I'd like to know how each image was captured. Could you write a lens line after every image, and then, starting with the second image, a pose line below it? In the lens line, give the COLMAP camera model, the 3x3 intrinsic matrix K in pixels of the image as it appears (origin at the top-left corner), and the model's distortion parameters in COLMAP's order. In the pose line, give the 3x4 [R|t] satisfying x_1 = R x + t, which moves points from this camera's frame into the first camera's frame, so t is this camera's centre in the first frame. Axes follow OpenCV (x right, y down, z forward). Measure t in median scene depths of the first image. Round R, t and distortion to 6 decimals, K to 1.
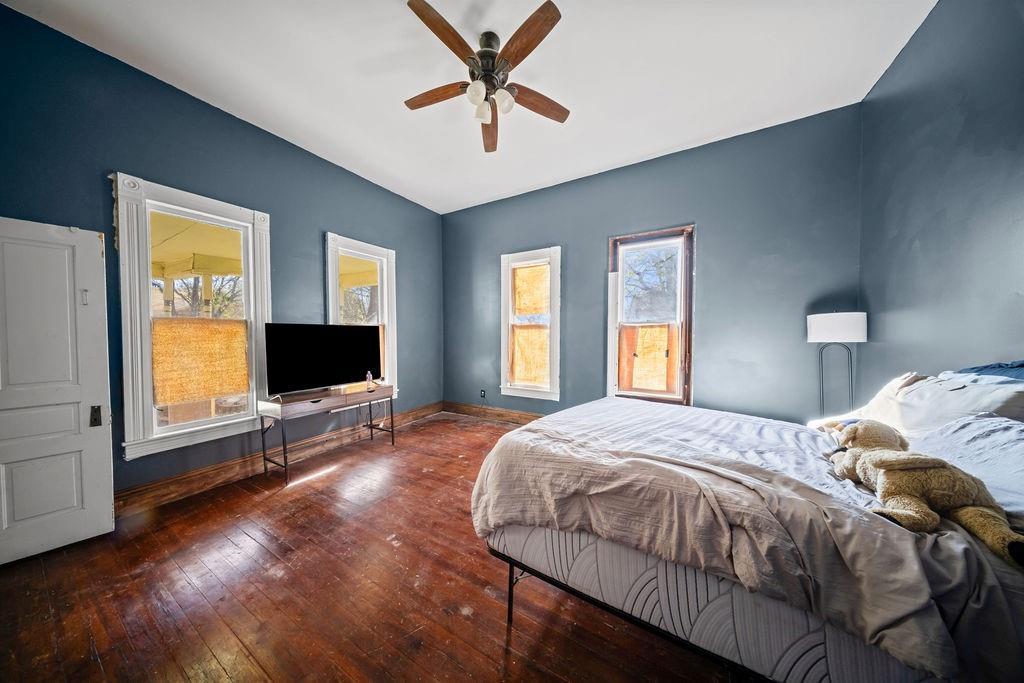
lens RADIAL K [[297.5, 0, 512.0], [0, 297.5, 341.5], [0, 0, 1]] dist [0.000689, 0.000008]
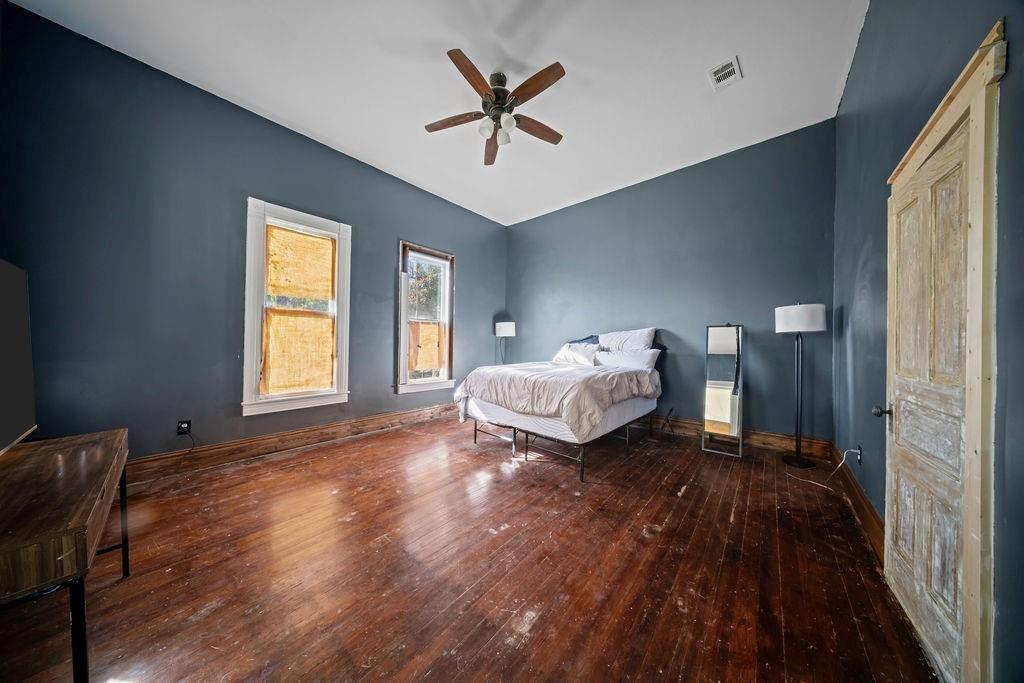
lens RADIAL K [[297.5, 0, 512.0], [0, 297.5, 341.5], [0, 0, 1]] dist [0.000689, 0.000008]
pose [[0.184429, 0.006060, 0.982827, -0.728806], [0.011630, 0.999898, -0.008348, 0.042689], [-0.982777, 0.012970, 0.184339, 0.426020]]
